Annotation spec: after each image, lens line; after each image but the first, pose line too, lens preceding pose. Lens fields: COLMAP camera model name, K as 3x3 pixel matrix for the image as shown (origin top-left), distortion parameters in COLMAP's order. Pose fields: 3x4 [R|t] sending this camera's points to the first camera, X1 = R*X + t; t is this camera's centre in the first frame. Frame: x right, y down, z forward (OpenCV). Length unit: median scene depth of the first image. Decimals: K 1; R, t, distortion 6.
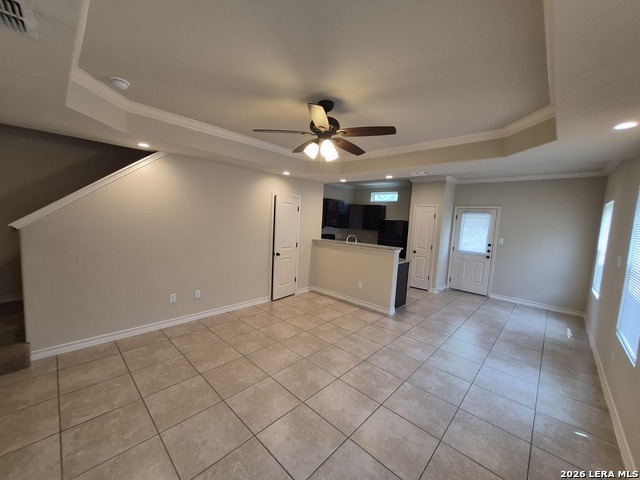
lens RADIAL K [[251.5, 0, 315.5], [0, 251.5, 243.0], [0, 0, 1]] dist [0.007008, -0.000193]
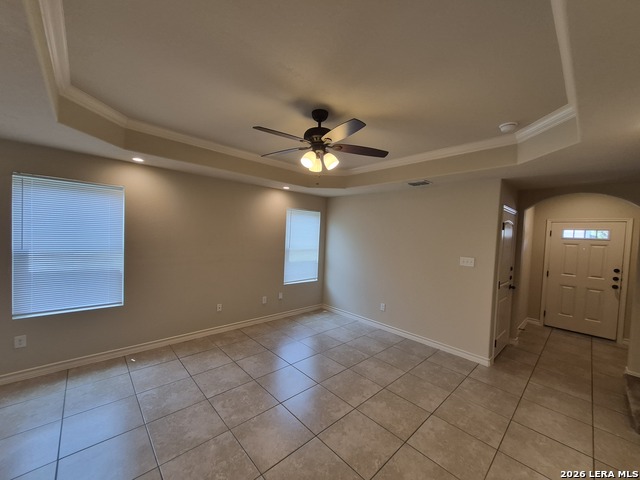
lens RADIAL K [[251.2, 0, 315.1], [0, 251.2, 241.7], [0, 0, 1]] dist [0.007362, -0.000184]
pose [[-0.993925, -0.090352, 0.062841, -0.025922], [-0.081429, 0.987847, 0.132389, -0.112074], [-0.074038, 0.126467, -0.989204, 1.173947]]
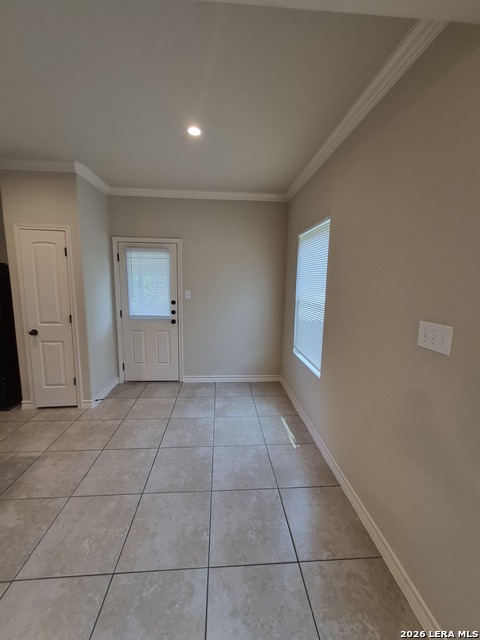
lens RADIAL K [[251.2, 0, 237.3], [0, 251.2, 313.7], [0, 0, 1]] dist [0.007362, -0.000184]
pose [[0.672155, -0.138885, 0.727268, 0.487770], [0.090515, 0.990296, 0.105458, -0.021512], [-0.734857, -0.005056, 0.678204, 0.663143]]
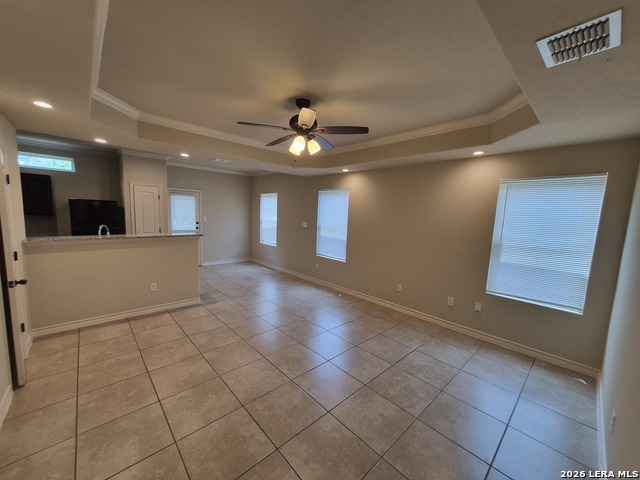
lens RADIAL K [[251.2, 0, 315.1], [0, 251.2, 241.7], [0, 0, 1]] dist [0.007362, -0.000184]
pose [[0.068180, -0.160170, 0.984732, -0.646280], [0.065839, 0.985600, 0.155752, -0.074223], [-0.995498, 0.054215, 0.077744, 0.519821]]
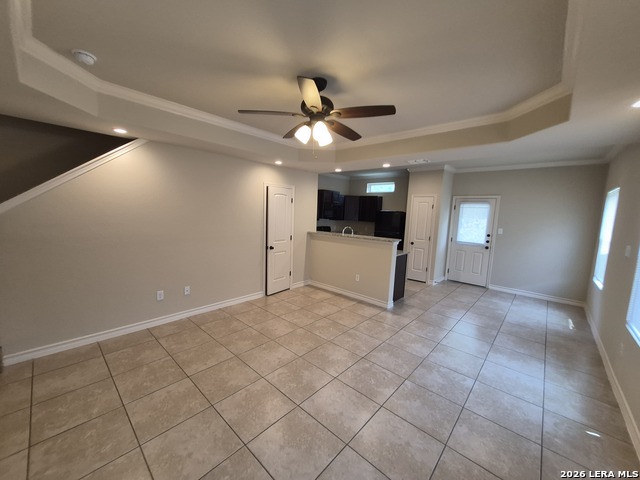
lens RADIAL K [[251.2, 0, 315.1], [0, 251.2, 241.7], [0, 0, 1]] dist [0.007362, -0.000184]
pose [[0.999816, -0.014304, 0.012743, 0.005674], [0.014022, 0.999660, 0.021967, 0.002636], [-0.013053, -0.021784, 0.999677, 0.043814]]
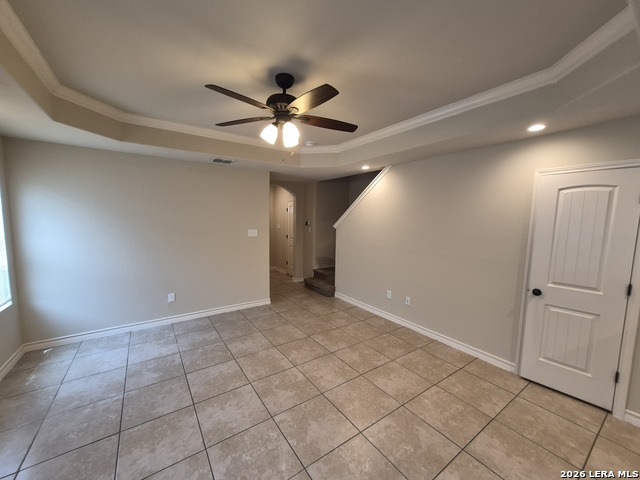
lens RADIAL K [[251.5, 0, 315.5], [0, 251.5, 243.0], [0, 0, 1]] dist [0.007008, -0.000193]
pose [[-0.206061, 0.049001, -0.977311, 0.513460], [-0.121275, 0.989767, 0.075195, -0.045001], [0.970995, 0.134019, -0.198010, 0.781601]]
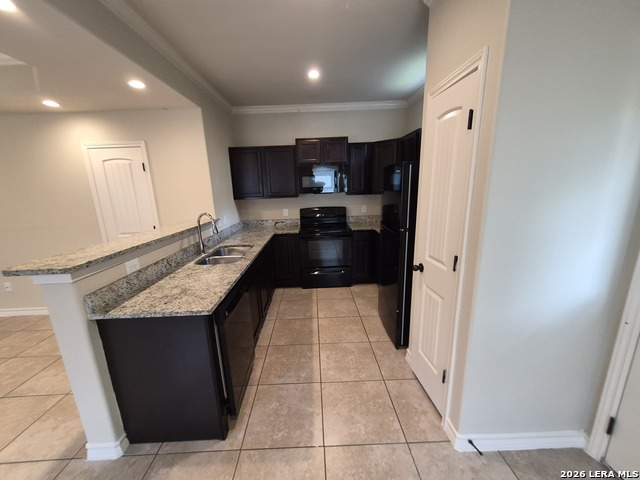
lens RADIAL K [[251.5, 0, 315.5], [0, 251.5, 243.0], [0, 0, 1]] dist [0.007008, -0.000193]
pose [[0.698537, 0.089668, -0.709934, 0.795873], [-0.000888, 0.992226, 0.124450, -0.047252], [0.715574, -0.086302, 0.693185, 1.107793]]
